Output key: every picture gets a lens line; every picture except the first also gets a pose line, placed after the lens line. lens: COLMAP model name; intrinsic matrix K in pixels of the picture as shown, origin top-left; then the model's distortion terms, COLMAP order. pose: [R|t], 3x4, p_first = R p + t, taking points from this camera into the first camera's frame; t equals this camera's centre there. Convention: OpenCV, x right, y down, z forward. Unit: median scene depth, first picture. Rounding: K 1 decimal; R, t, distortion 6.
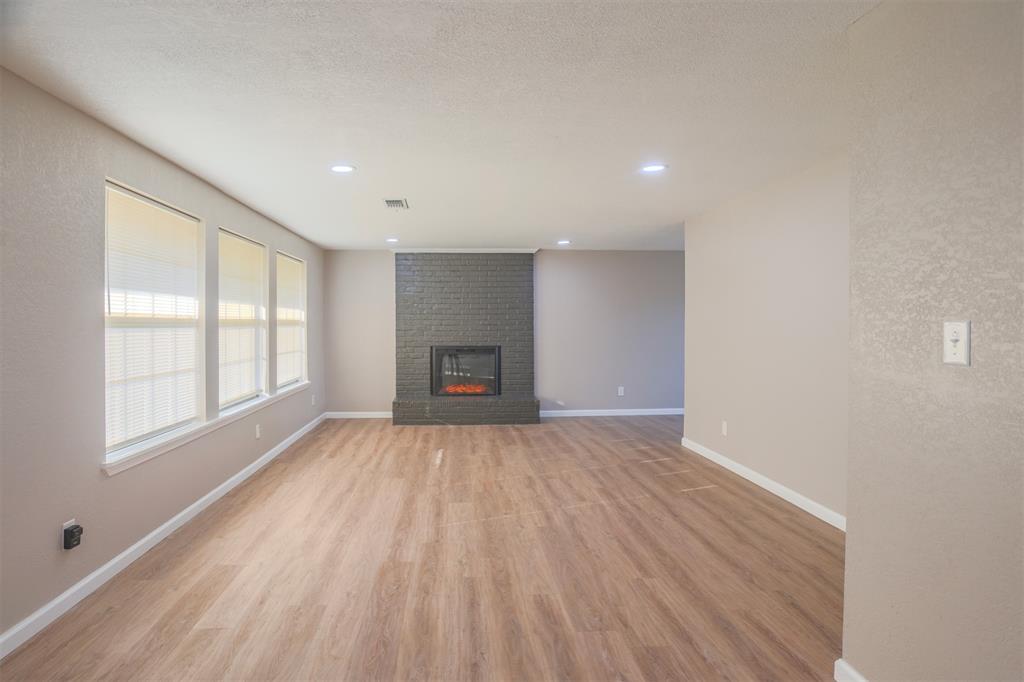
lens RADIAL K [[554.1, 0, 471.3], [0, 554.1, 329.3], [0, 0, 1]] dist [-0.091559, 0.045031]
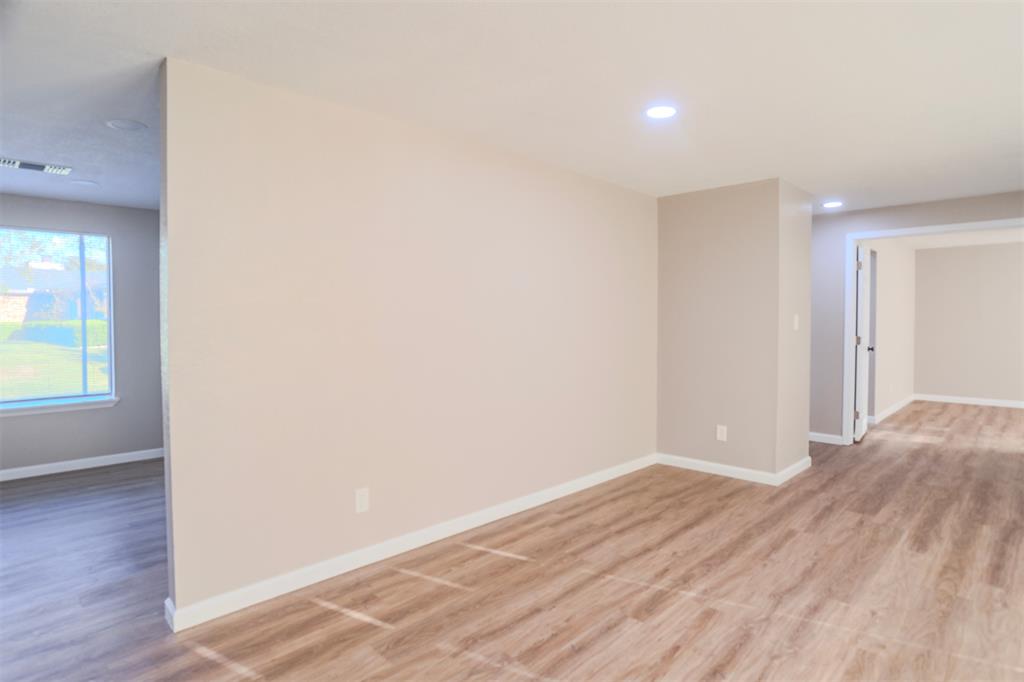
lens RADIAL K [[554.5, 0, 503.7], [0, 554.5, 319.6], [0, 0, 1]] dist [-0.052335, 0.027018]
pose [[-0.679656, 0.002353, 0.733527, -0.068356], [0.014514, 0.999842, 0.010241, -0.013770], [-0.733388, 0.017607, -0.679583, 1.376006]]
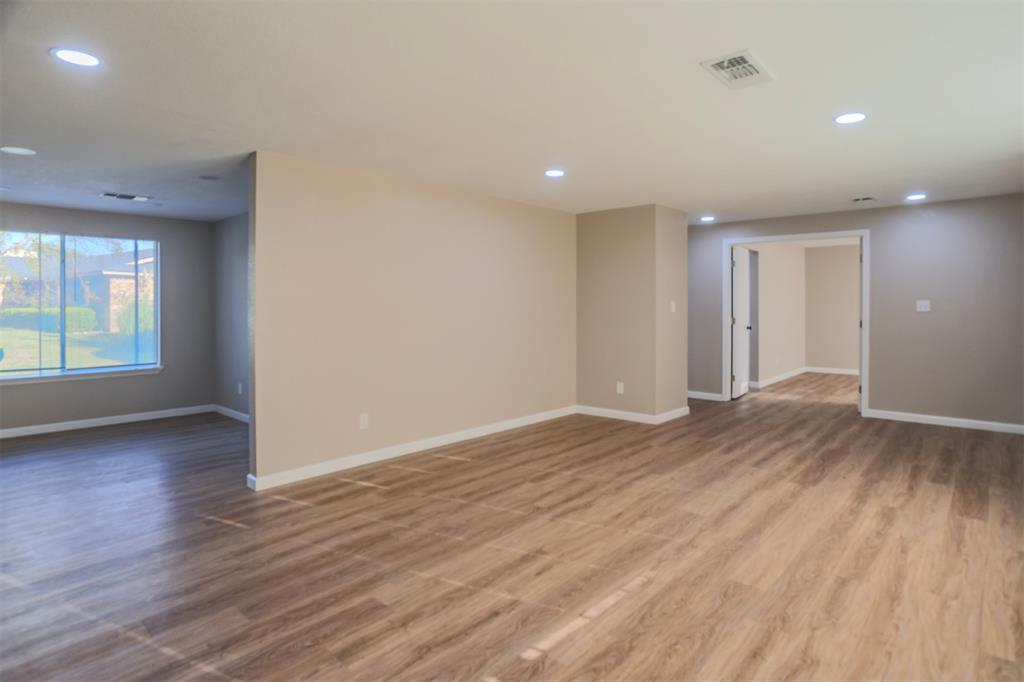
lens RADIAL K [[554.8, 0, 500.4], [0, 554.8, 307.8], [0, 0, 1]] dist [-0.051024, 0.028384]
pose [[-0.713158, 0.001184, 0.701003, -0.353137], [0.015060, 0.999794, 0.013633, -0.014544], [-0.700842, 0.020280, -0.713028, 1.592881]]
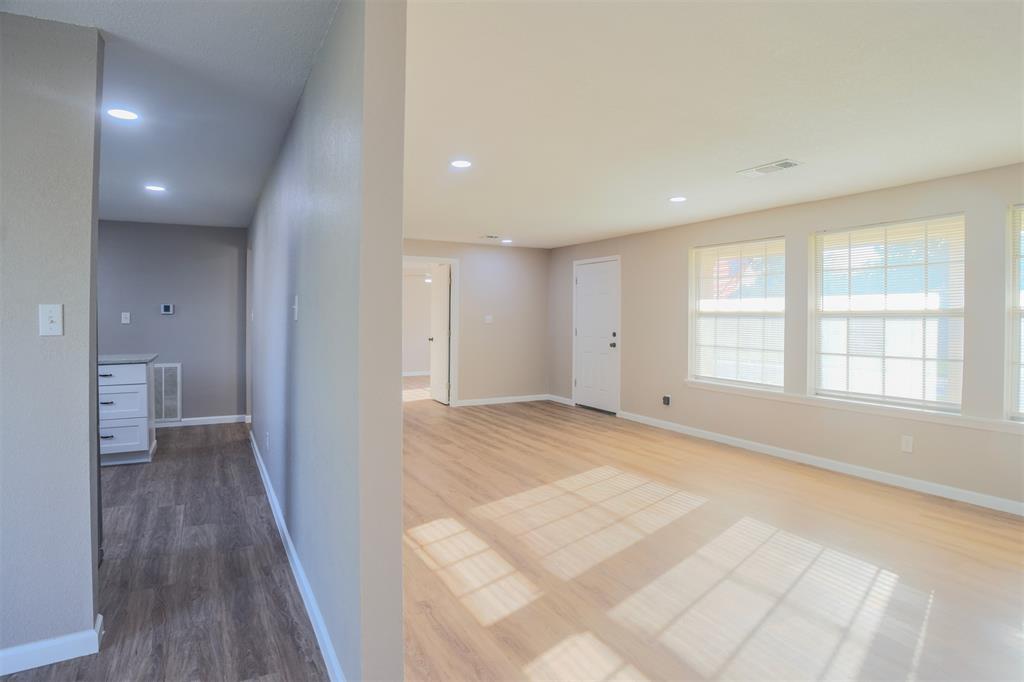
lens RADIAL K [[547.1, 0, 500.3], [0, 547.1, 319.2], [0, 0, 1]] dist [-0.072107, 0.028945]
pose [[-0.894831, -0.000986, -0.446404, 0.591232], [-0.008245, 0.999863, 0.014320, -0.013127], [0.446329, 0.016495, -0.894717, 1.595721]]
